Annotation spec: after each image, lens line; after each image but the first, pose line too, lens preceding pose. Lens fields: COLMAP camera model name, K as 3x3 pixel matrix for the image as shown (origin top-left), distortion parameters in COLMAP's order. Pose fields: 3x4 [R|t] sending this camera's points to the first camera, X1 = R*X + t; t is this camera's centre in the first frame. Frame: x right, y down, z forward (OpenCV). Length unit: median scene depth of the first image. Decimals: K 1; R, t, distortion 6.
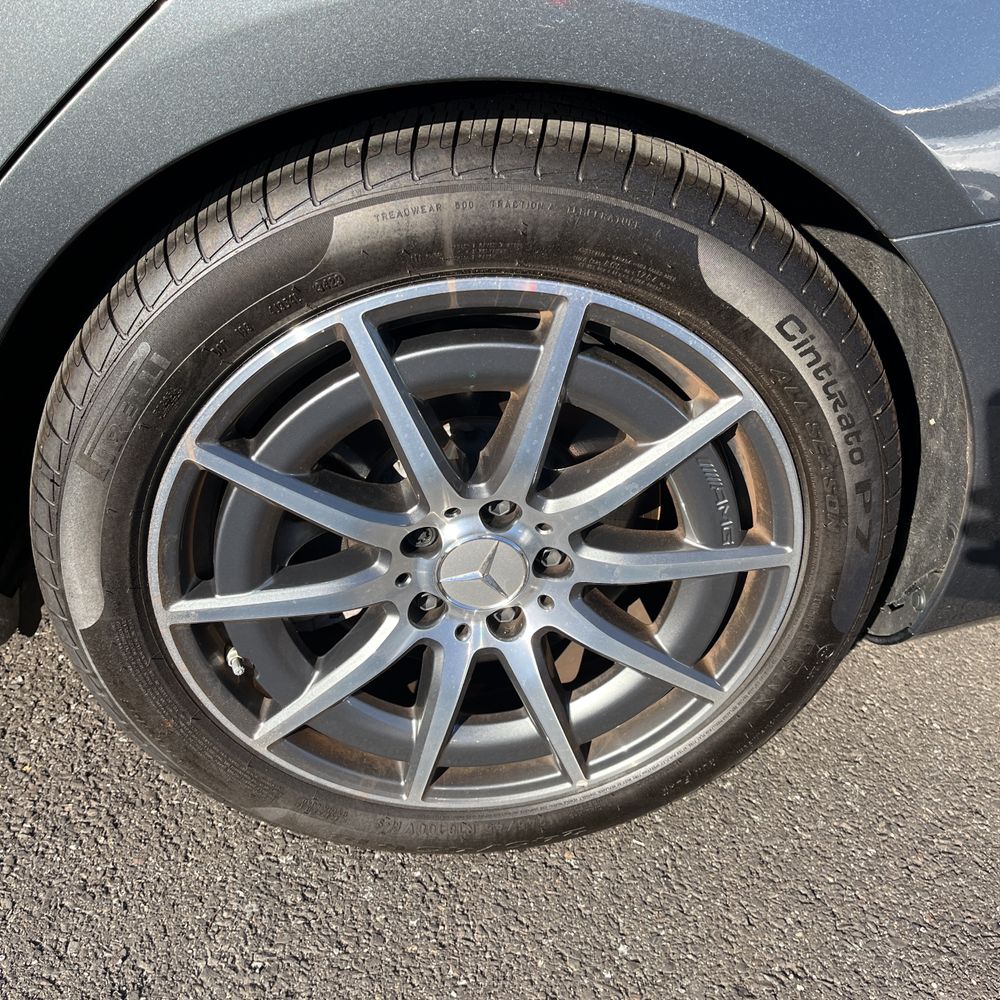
lens RADIAL K [[1030.8, 0, 488.5], [0, 1030.8, 498.7], [0, 0, 1]] dist [0.049705, -0.069607]
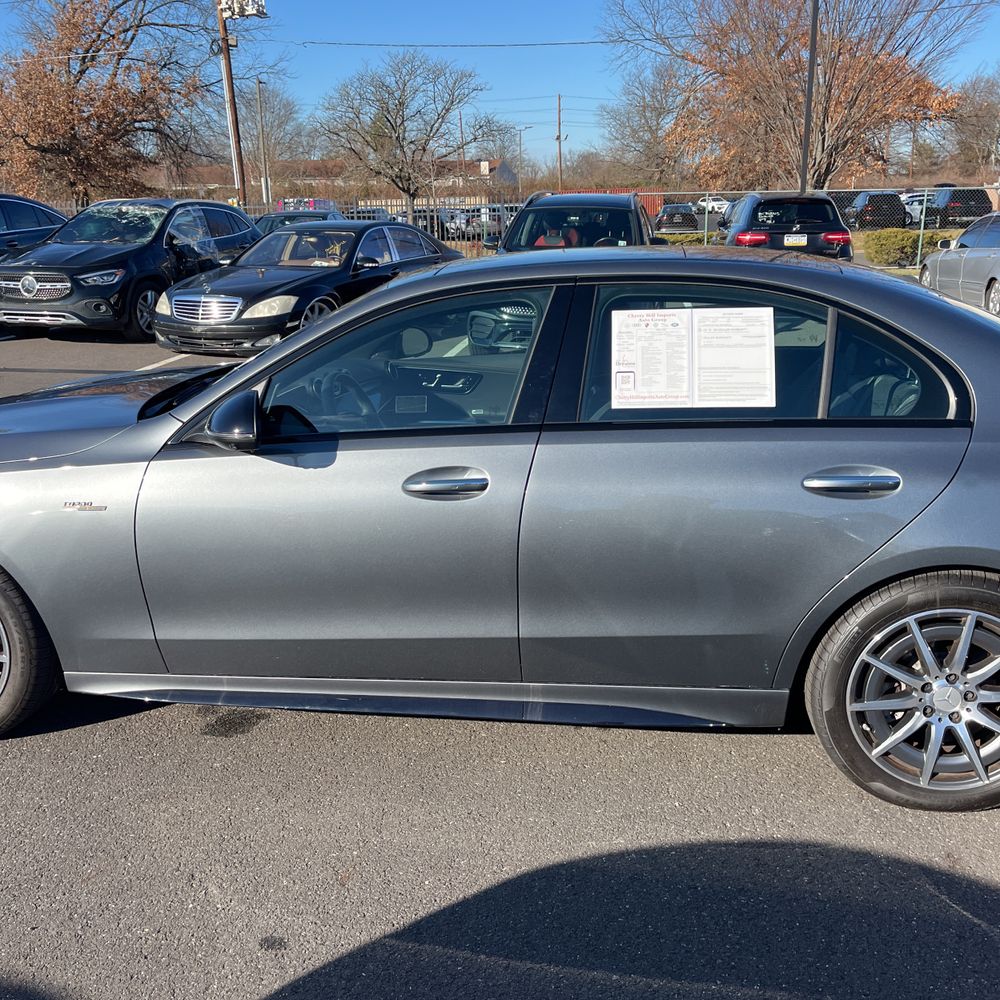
lens RADIAL K [[1037.2, 0, 498.6], [0, 1037.2, 485.5], [0, 0, 1]] dist [0.075013, -0.041641]
pose [[0.969702, -0.049725, -0.239175, -0.574140], [-0.032100, 0.944639, -0.326537, 0.591367], [0.242171, 0.324322, 0.914423, -2.714164]]
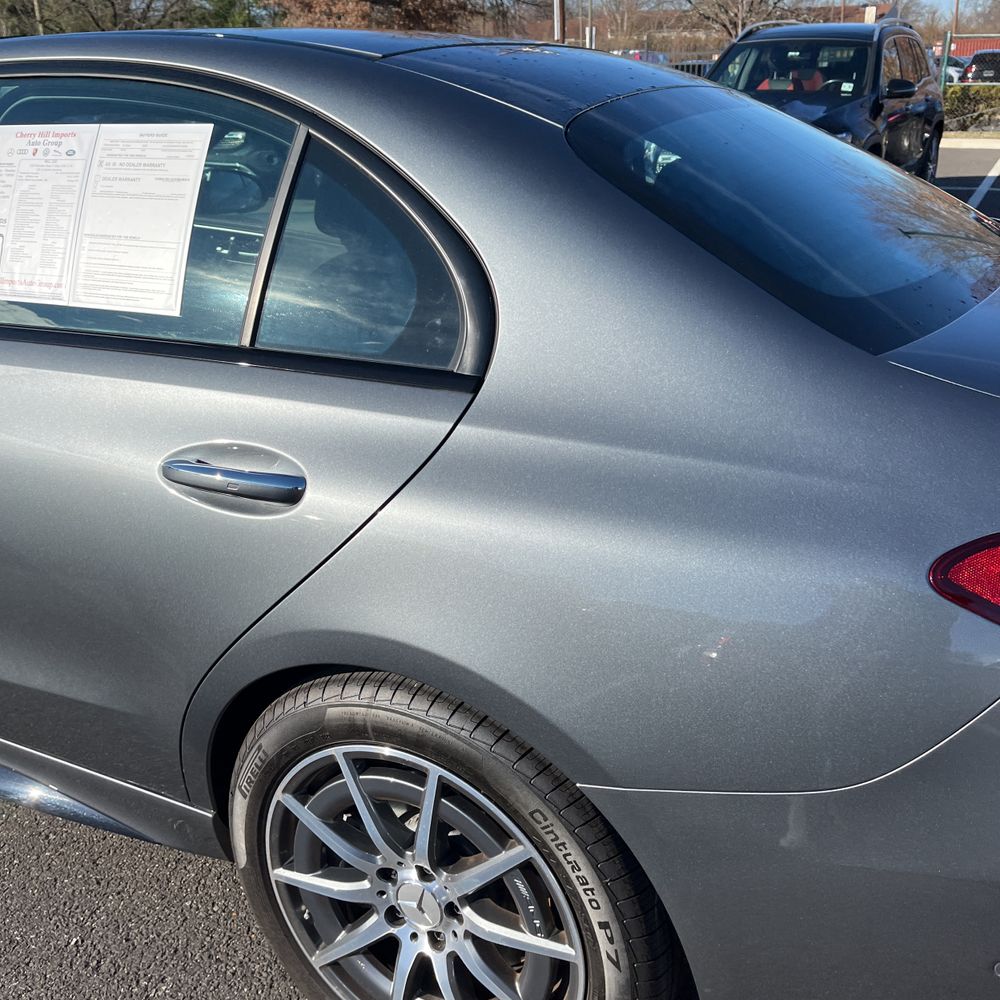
lens RADIAL K [[1030.8, 0, 488.5], [0, 1030.8, 498.7], [0, 0, 1]] dist [0.049705, -0.069607]
pose [[0.829774, 0.104946, -0.548144, 1.000011], [-0.223757, 0.962325, -0.154477, -0.349103], [0.511281, 0.250832, 0.821994, -0.545290]]
